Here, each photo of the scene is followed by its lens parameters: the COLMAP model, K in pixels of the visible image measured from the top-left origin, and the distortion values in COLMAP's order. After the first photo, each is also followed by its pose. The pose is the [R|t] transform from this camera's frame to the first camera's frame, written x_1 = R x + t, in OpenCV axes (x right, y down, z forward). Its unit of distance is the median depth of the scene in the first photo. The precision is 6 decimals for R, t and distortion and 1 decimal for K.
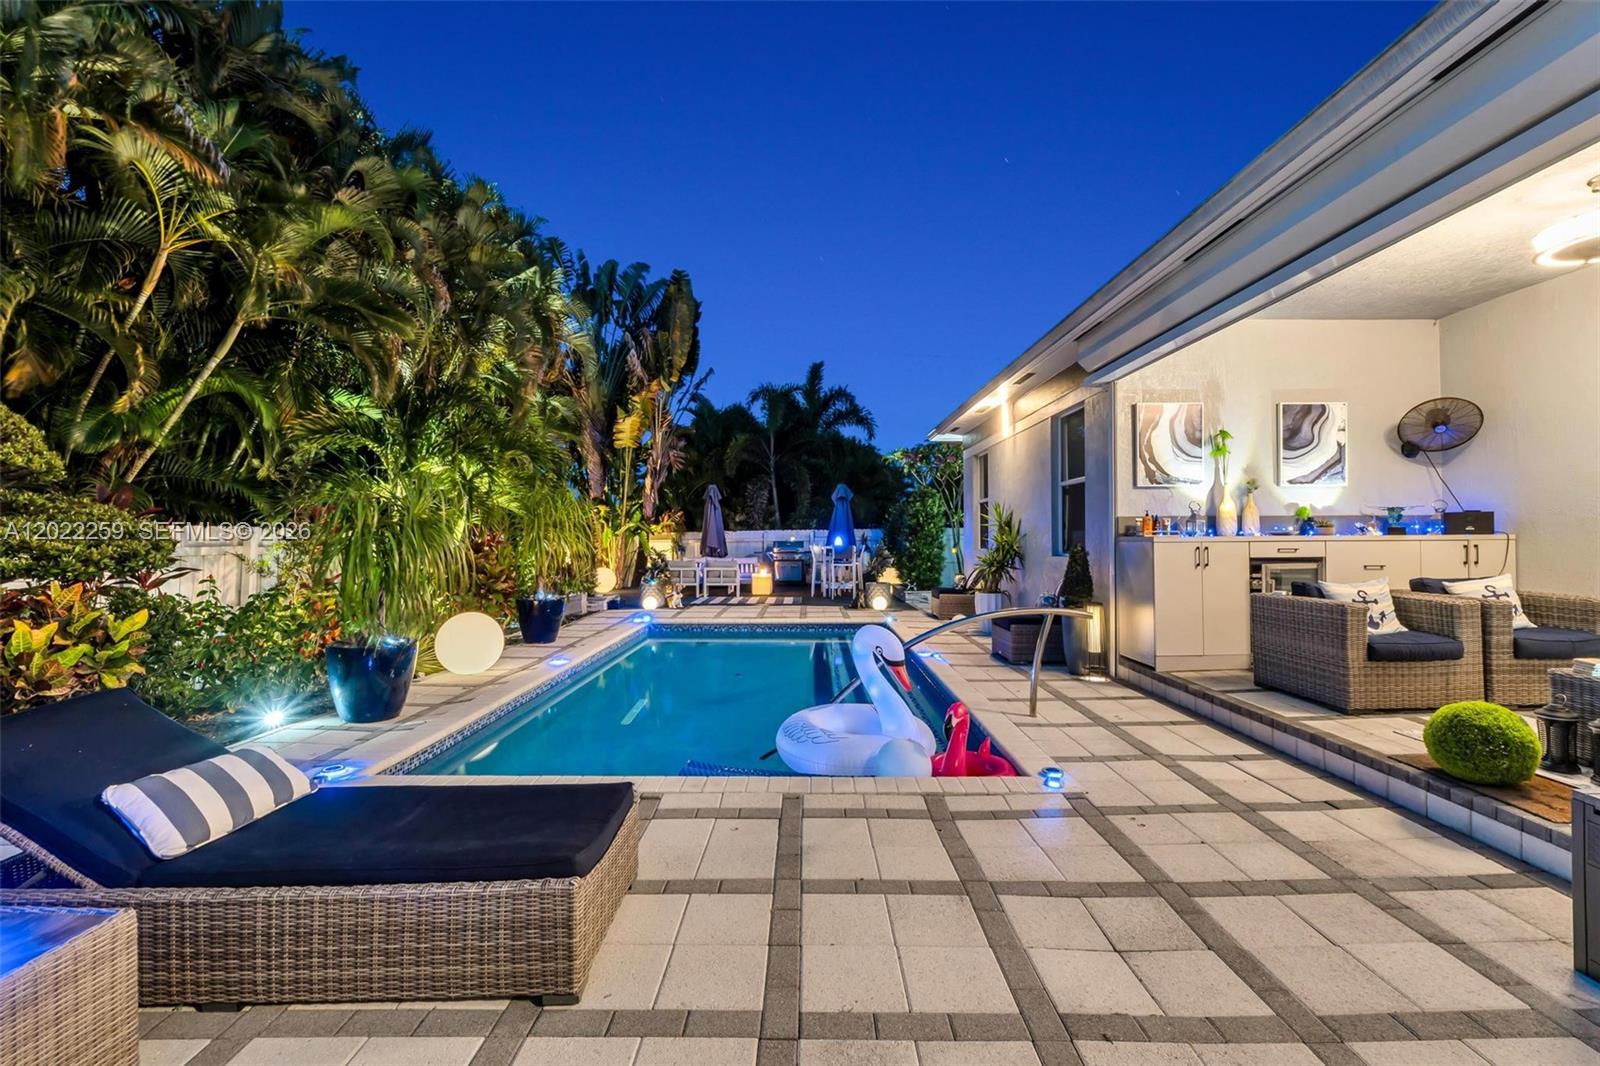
lens RADIAL K [[673.7, 0, 807.7], [0, 673.7, 527.9], [0, 0, 1]] dist [-0.000450, -0.000358]
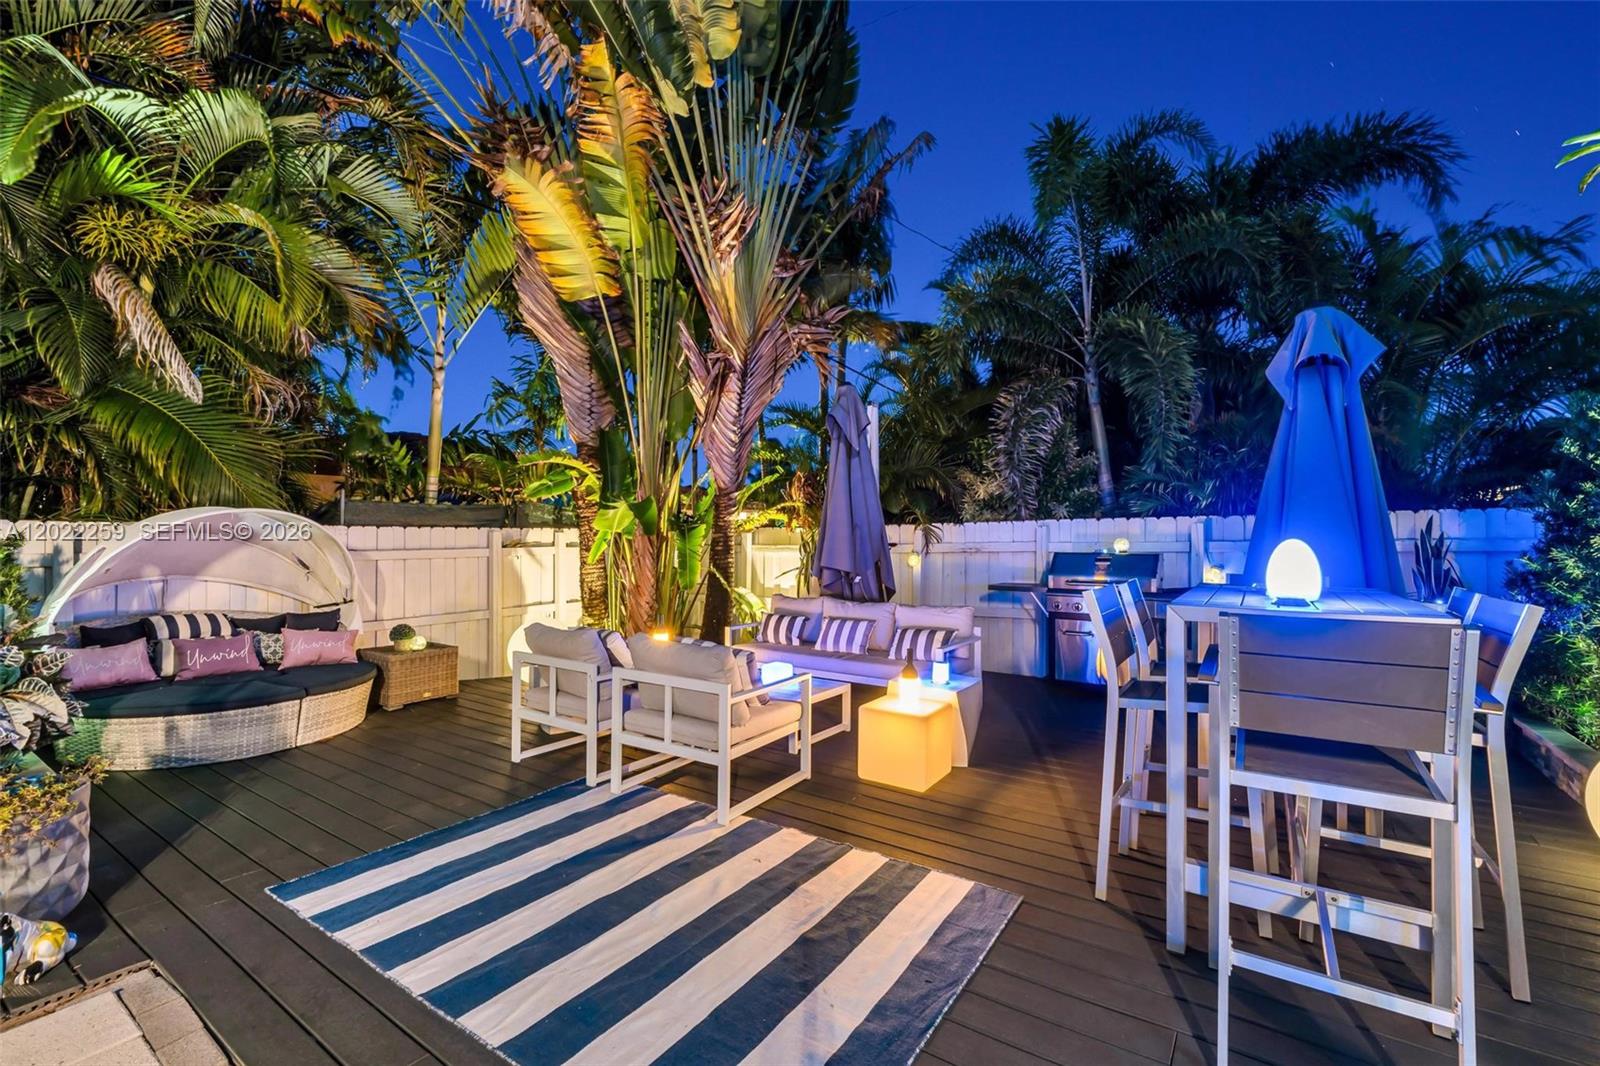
lens RADIAL K [[673.7, 0, 807.7], [0, 673.7, 527.9], [0, 0, 1]] dist [-0.000450, -0.000358]
pose [[0.821942, -0.003545, -0.569561, 0.103075], [0.007478, 0.999962, 0.004568, 0.015712], [0.569523, -0.008014, 0.821936, 1.985493]]
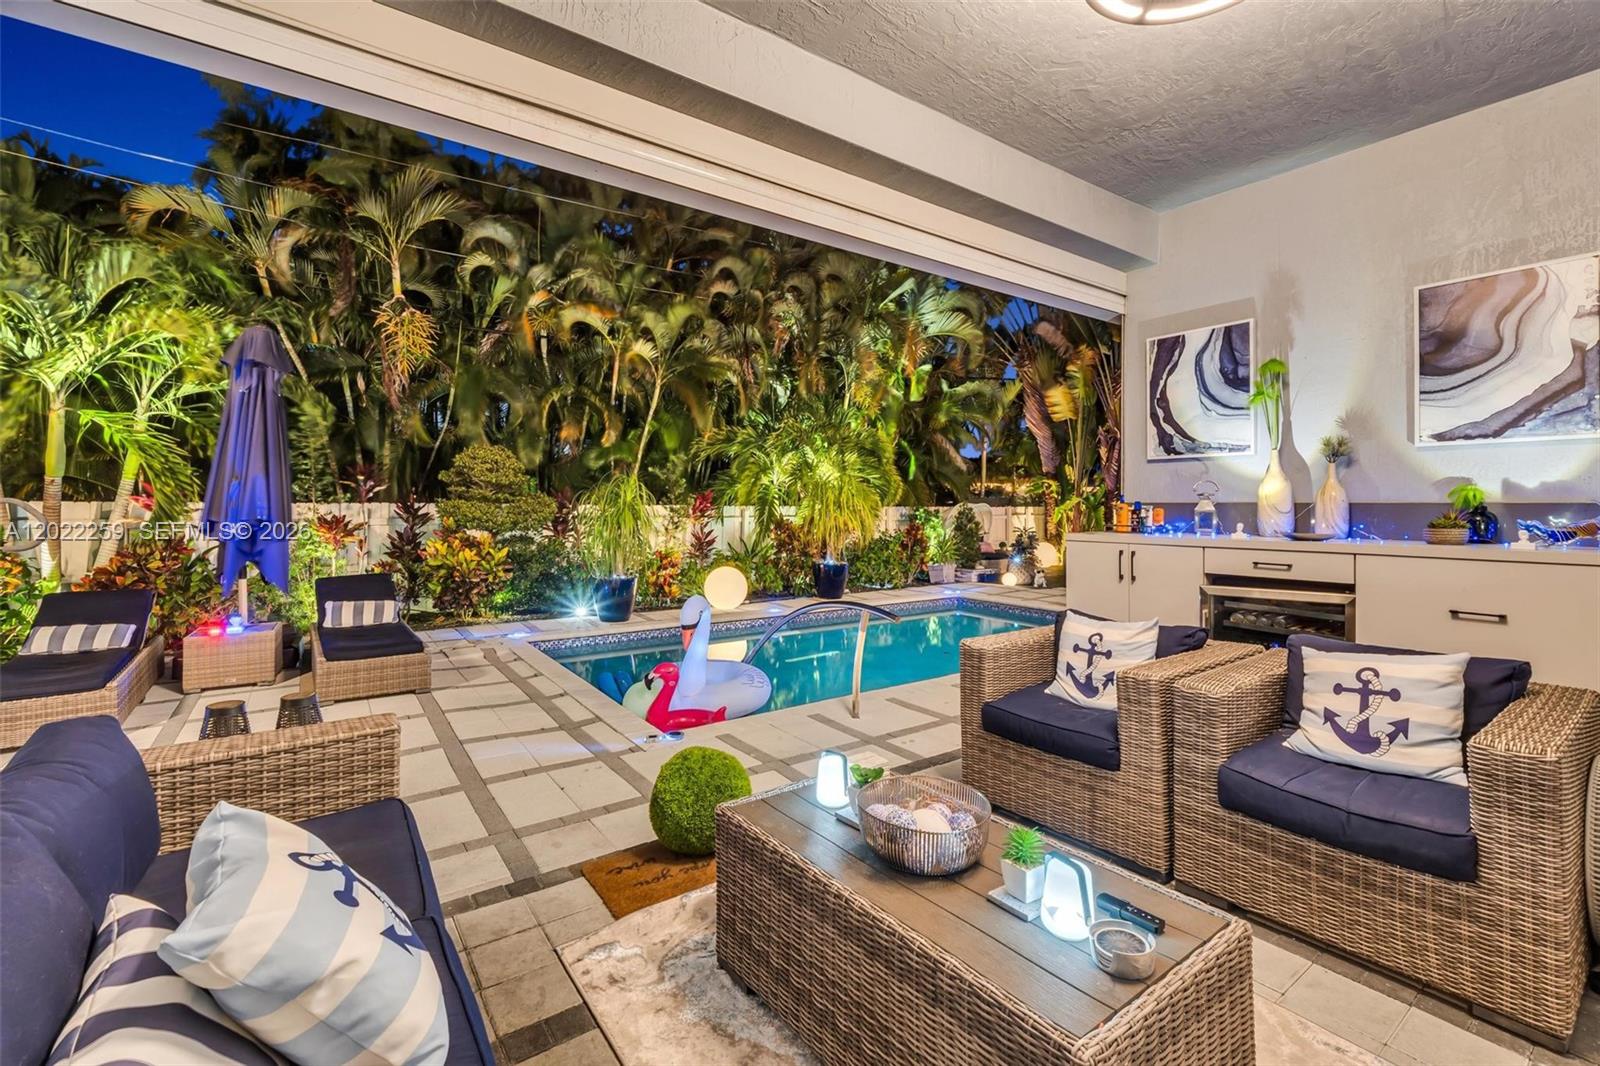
lens RADIAL K [[694.1, 0, 801.8], [0, 694.1, 494.8], [0, 0, 1]] dist [-0.001570, -0.000315]
pose [[0.573030, -0.004392, -0.819523, 0.869157], [0.003010, 0.999990, -0.003255, -0.024272], [0.819529, -0.000602, 0.573038, 0.301718]]
